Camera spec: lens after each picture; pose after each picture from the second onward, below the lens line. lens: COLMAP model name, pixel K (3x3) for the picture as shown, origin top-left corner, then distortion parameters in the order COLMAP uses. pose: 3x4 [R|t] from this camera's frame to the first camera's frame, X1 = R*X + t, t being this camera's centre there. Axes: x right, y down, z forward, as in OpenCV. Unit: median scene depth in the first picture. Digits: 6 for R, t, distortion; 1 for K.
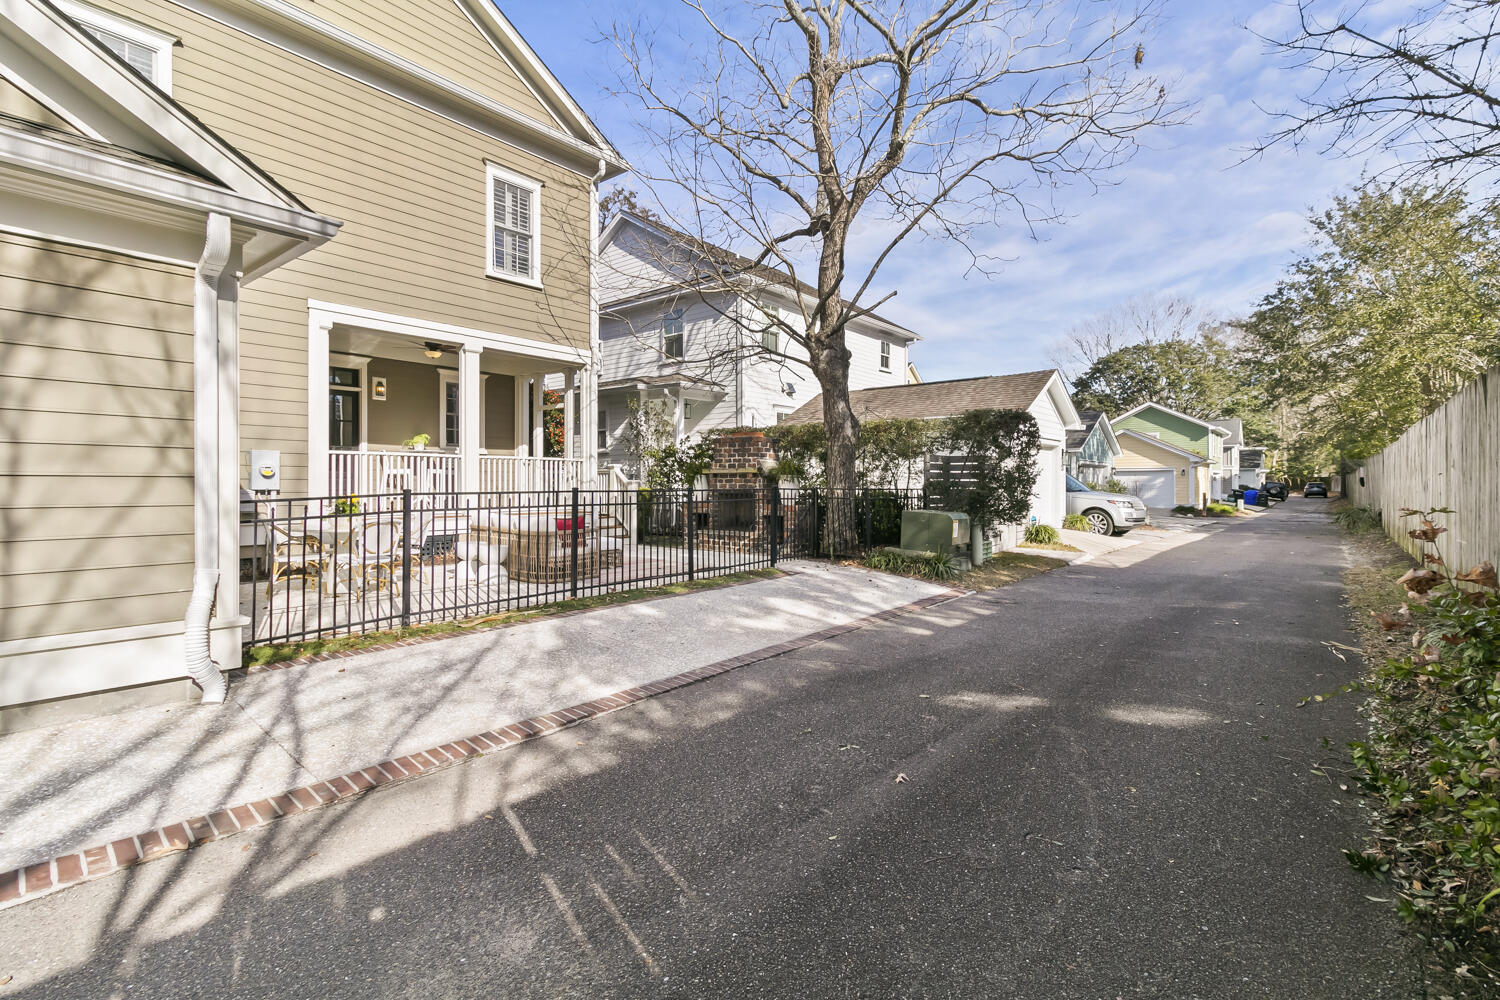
lens RADIAL K [[694.8, 0, 745.4], [0, 694.8, 489.7], [0, 0, 1]] dist [0.007682, 0.000244]
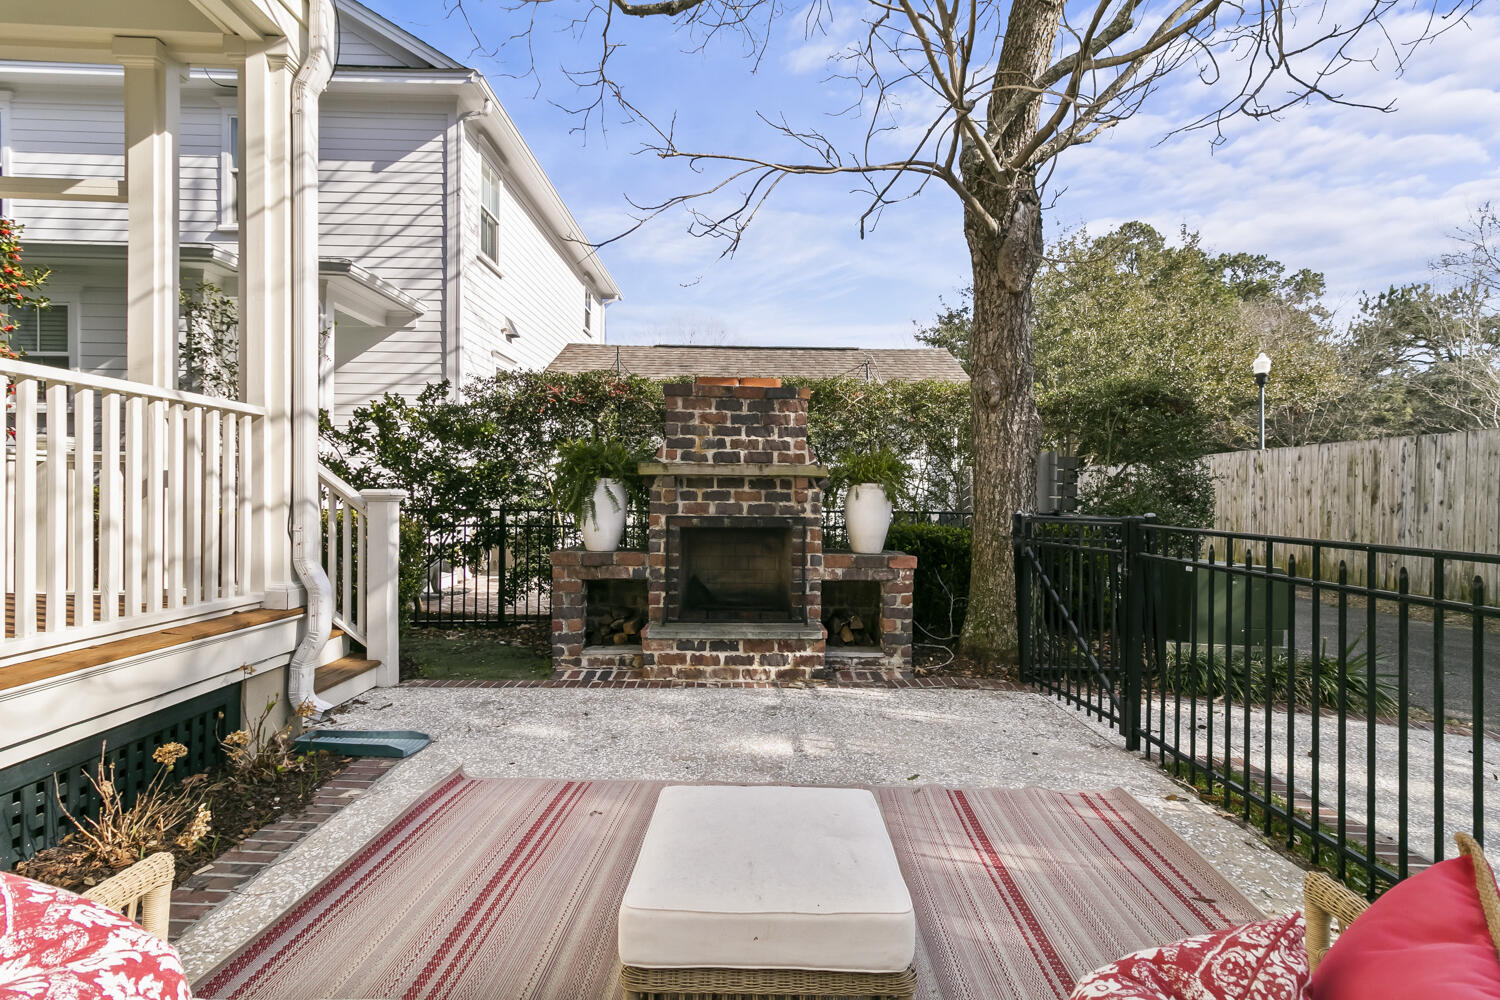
lens RADIAL K [[694.8, 0, 745.4], [0, 694.8, 489.7], [0, 0, 1]] dist [0.007682, 0.000244]
pose [[0.756138, 0.011032, 0.654320, -0.262569], [-0.008031, 0.999939, -0.007577, -0.012703], [-0.654363, 0.000474, 0.756180, 0.682741]]
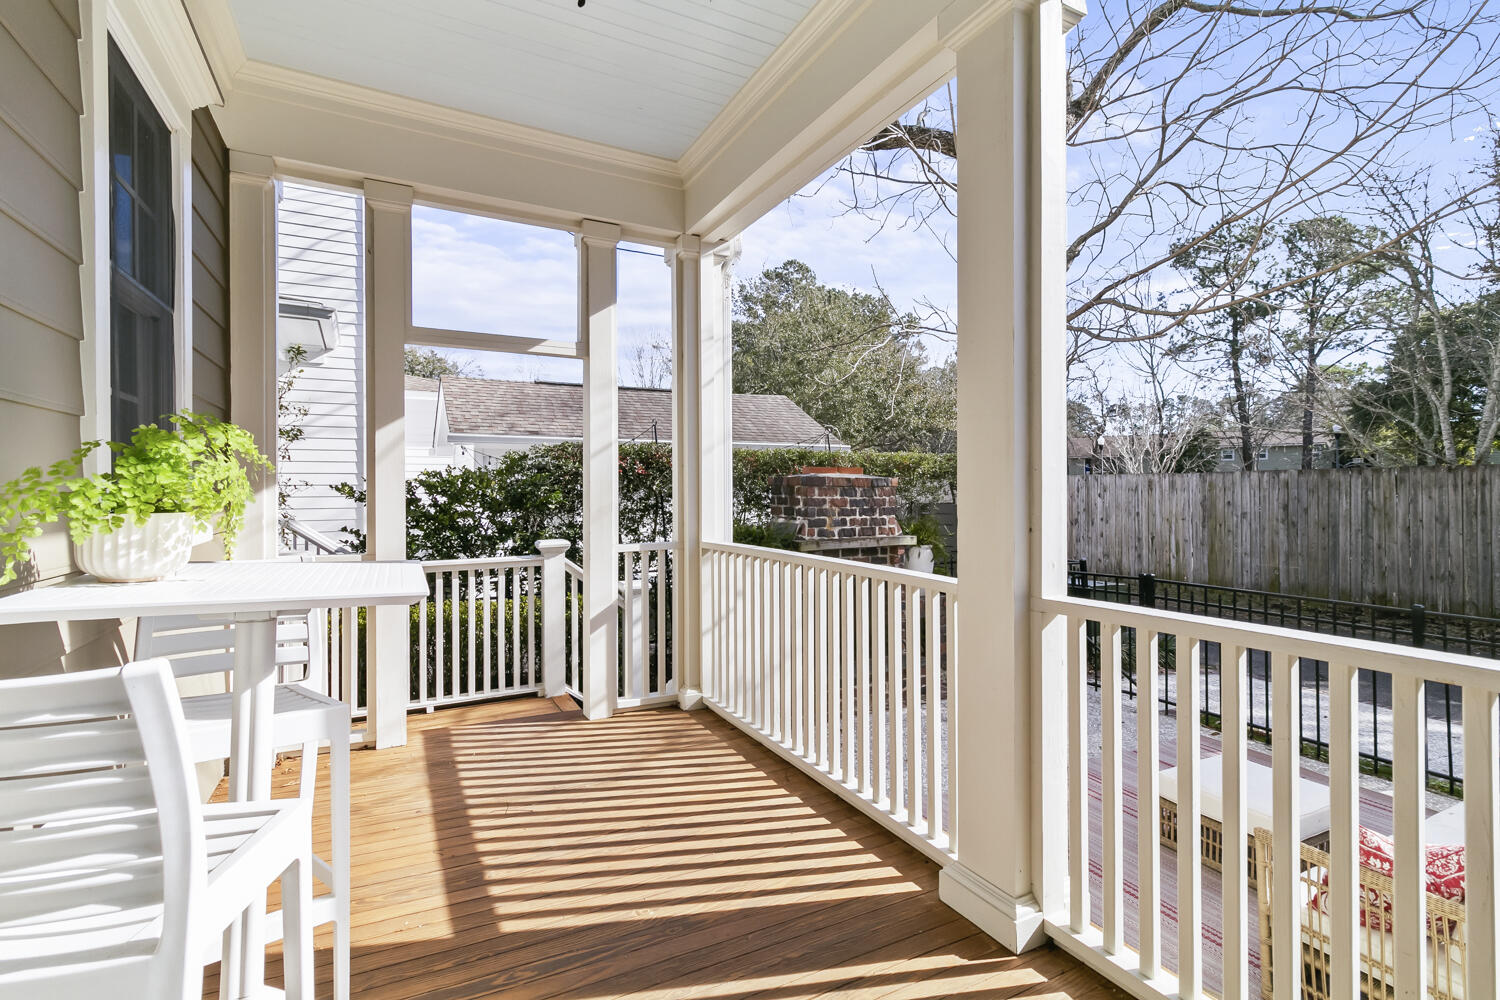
lens RADIAL K [[668.3, 0, 745.8], [0, 668.3, 492.5], [0, 0, 1]] dist [0.000492, 0.000007]
pose [[0.414302, -0.003624, 0.910132, -0.489378], [0.010751, 0.999942, -0.000912, -0.063528], [-0.910076, 0.010163, 0.414317, 0.850883]]
